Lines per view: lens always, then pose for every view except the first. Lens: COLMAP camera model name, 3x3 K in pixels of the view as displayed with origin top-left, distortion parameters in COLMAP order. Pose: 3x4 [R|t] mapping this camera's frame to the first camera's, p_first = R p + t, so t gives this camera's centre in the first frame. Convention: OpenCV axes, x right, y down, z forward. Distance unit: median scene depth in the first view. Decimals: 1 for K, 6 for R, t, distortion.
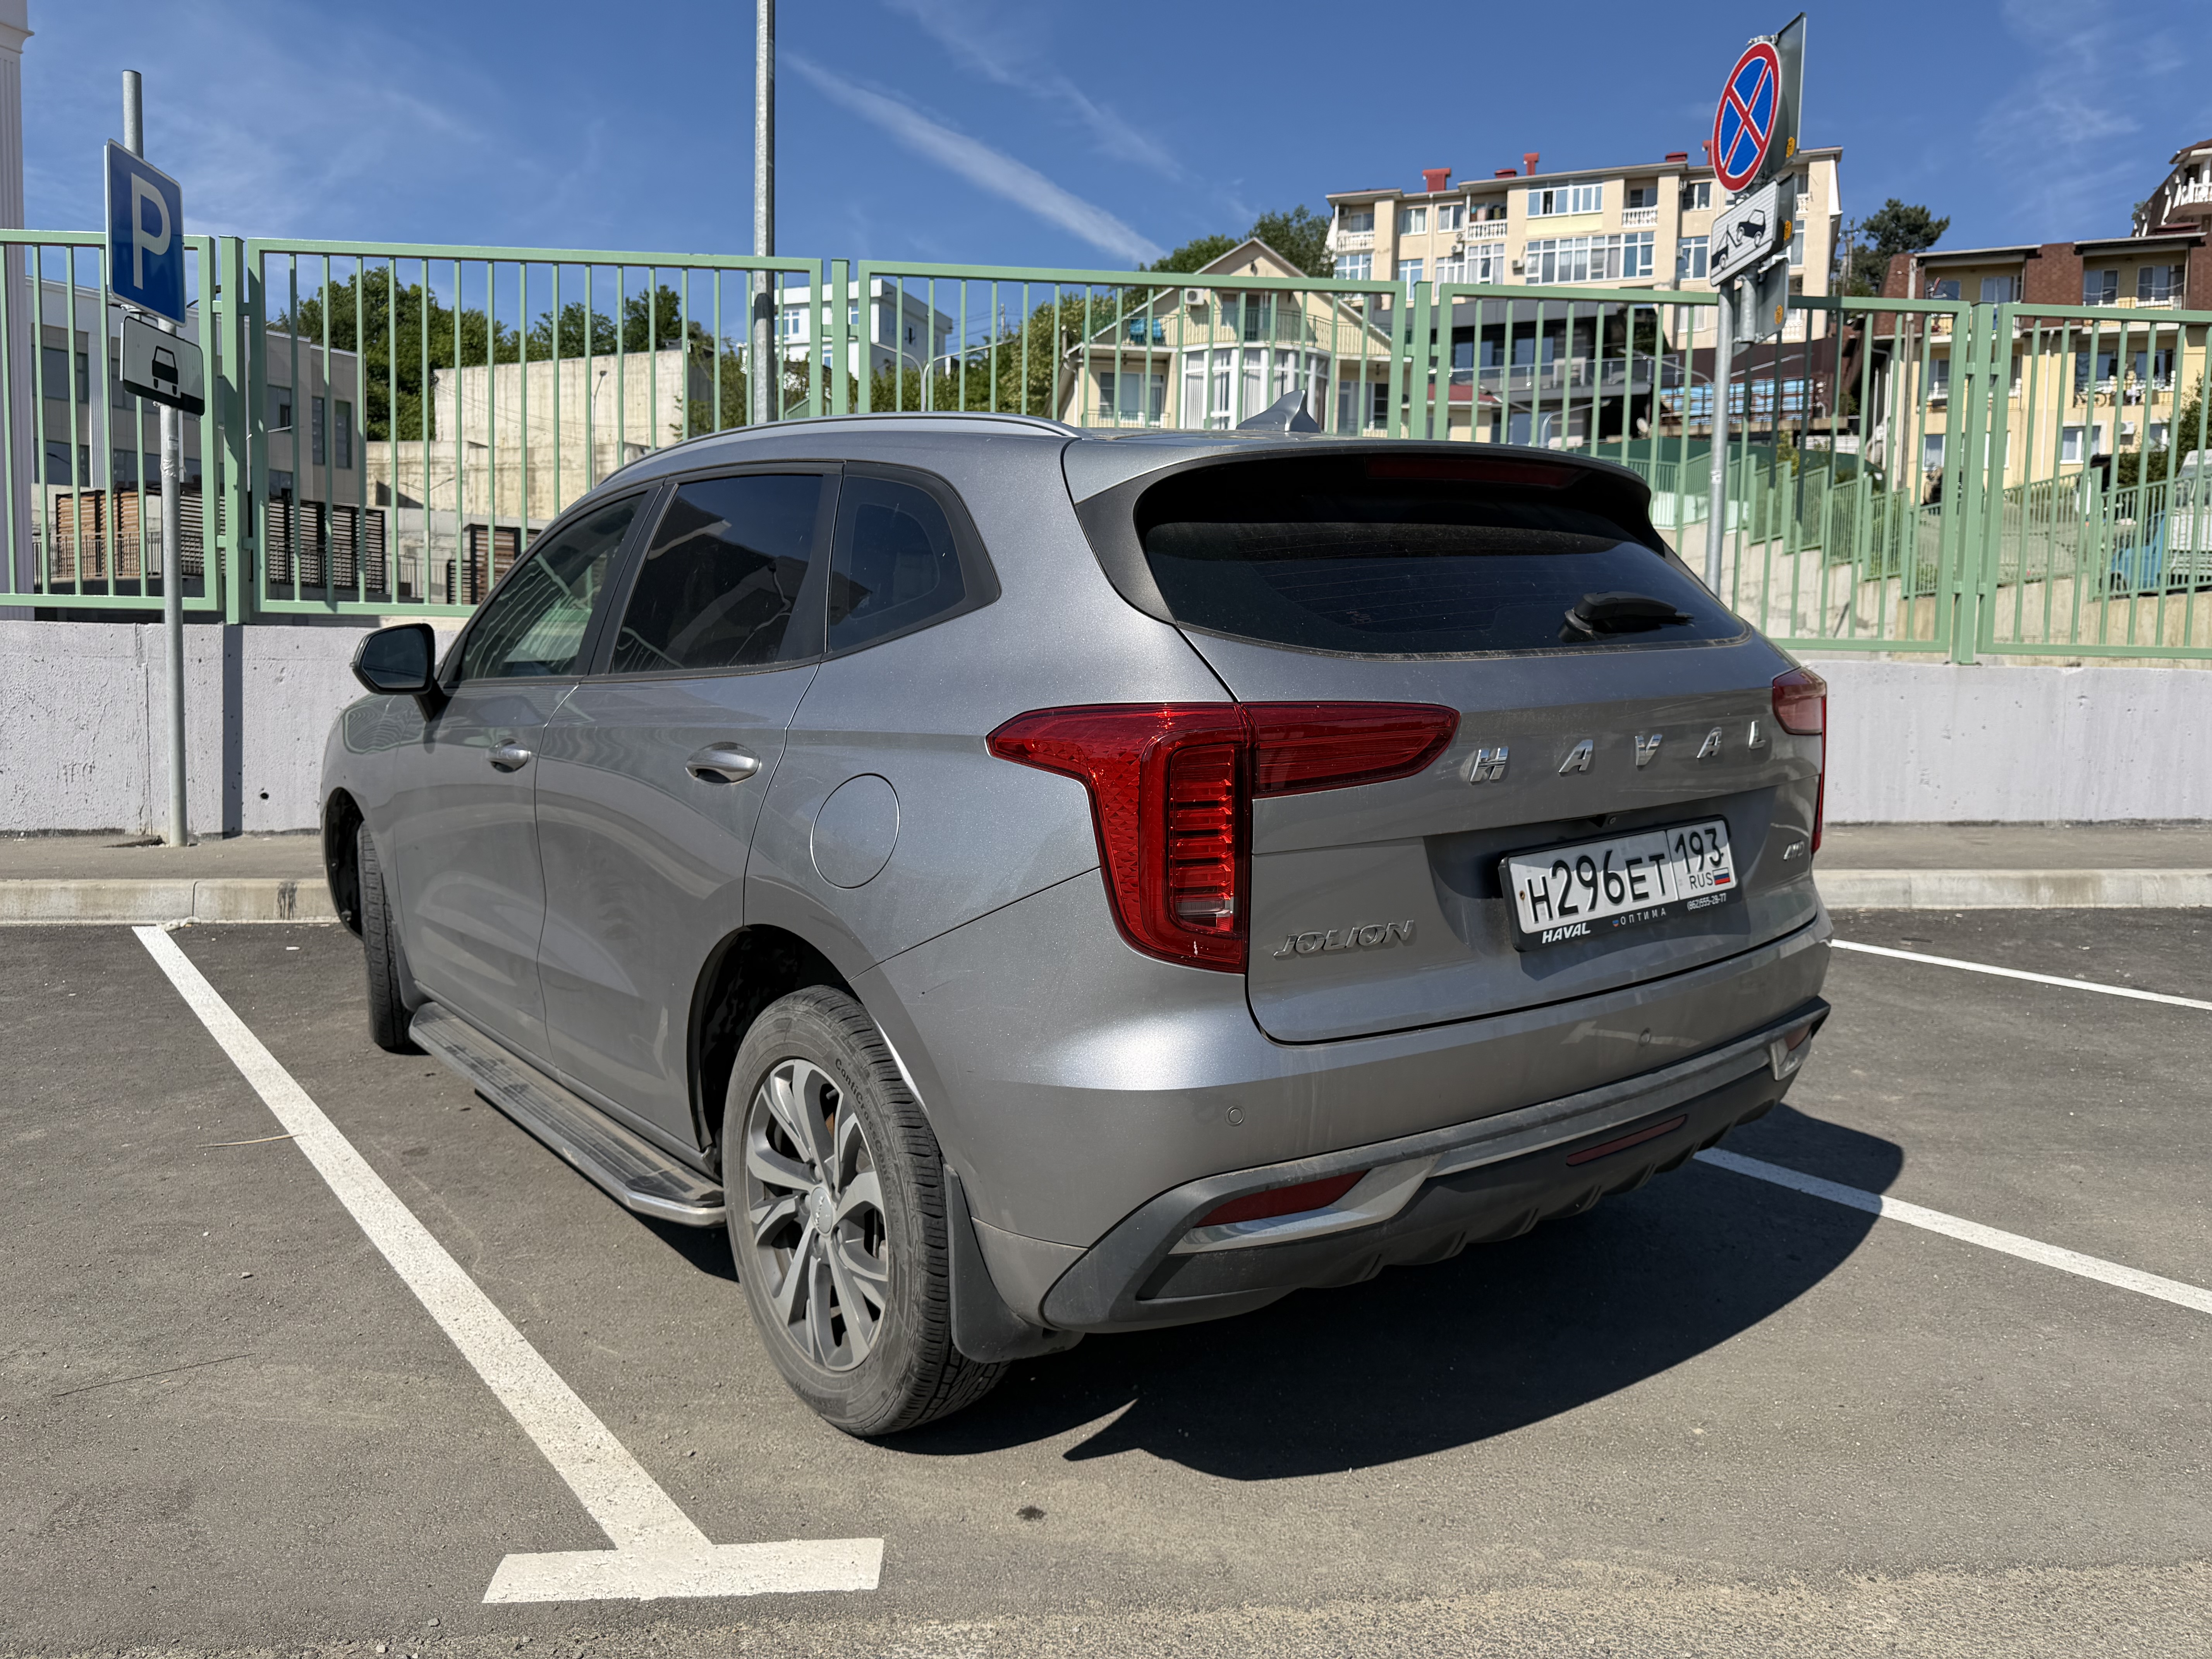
lens RADIAL K [[1596.0, 0, 1113.5], [0, 1596.0, 833.4], [0, 0, 1]] dist [0.022206, -0.031056]
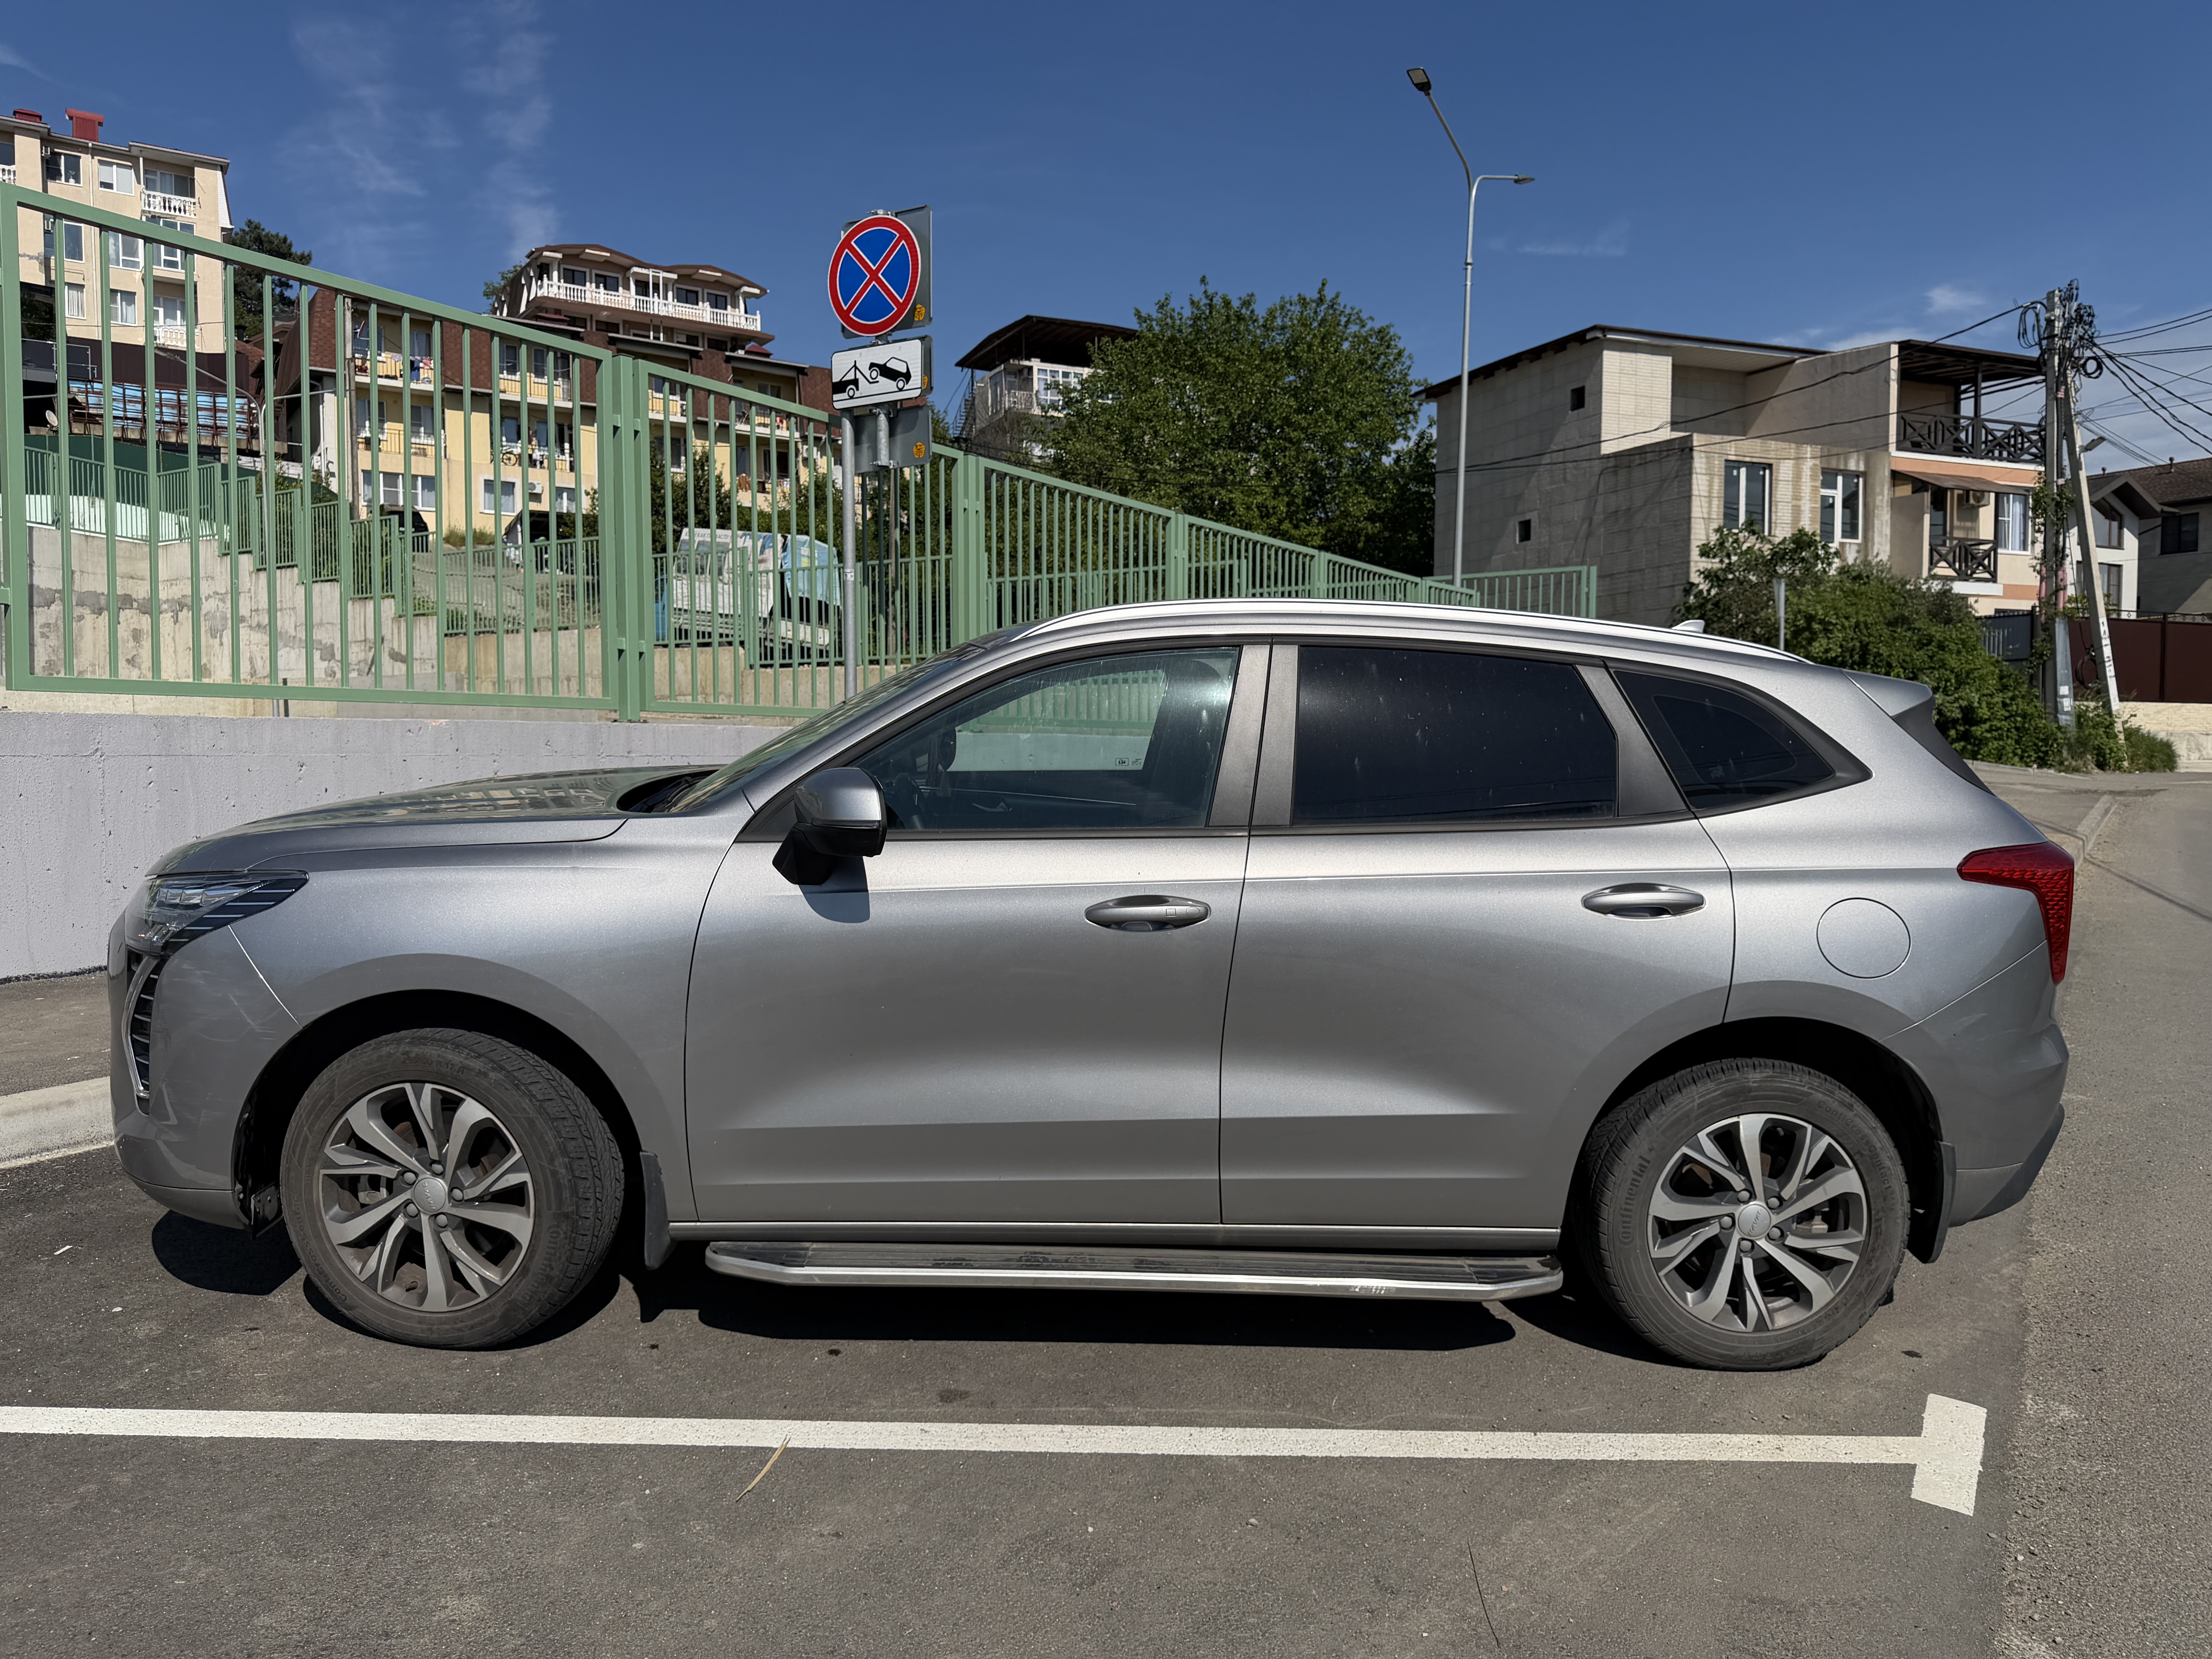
lens RADIAL K [[1596.0, 0, 1095.4], [0, 1596.0, 829.9], [0, 0, 1]] dist [0.022206, -0.031056]
pose [[0.559911, -0.059747, 0.826396, -1.560683], [0.070129, 0.997235, 0.024583, -0.166636], [-0.825580, 0.044190, 0.562553, 0.653965]]
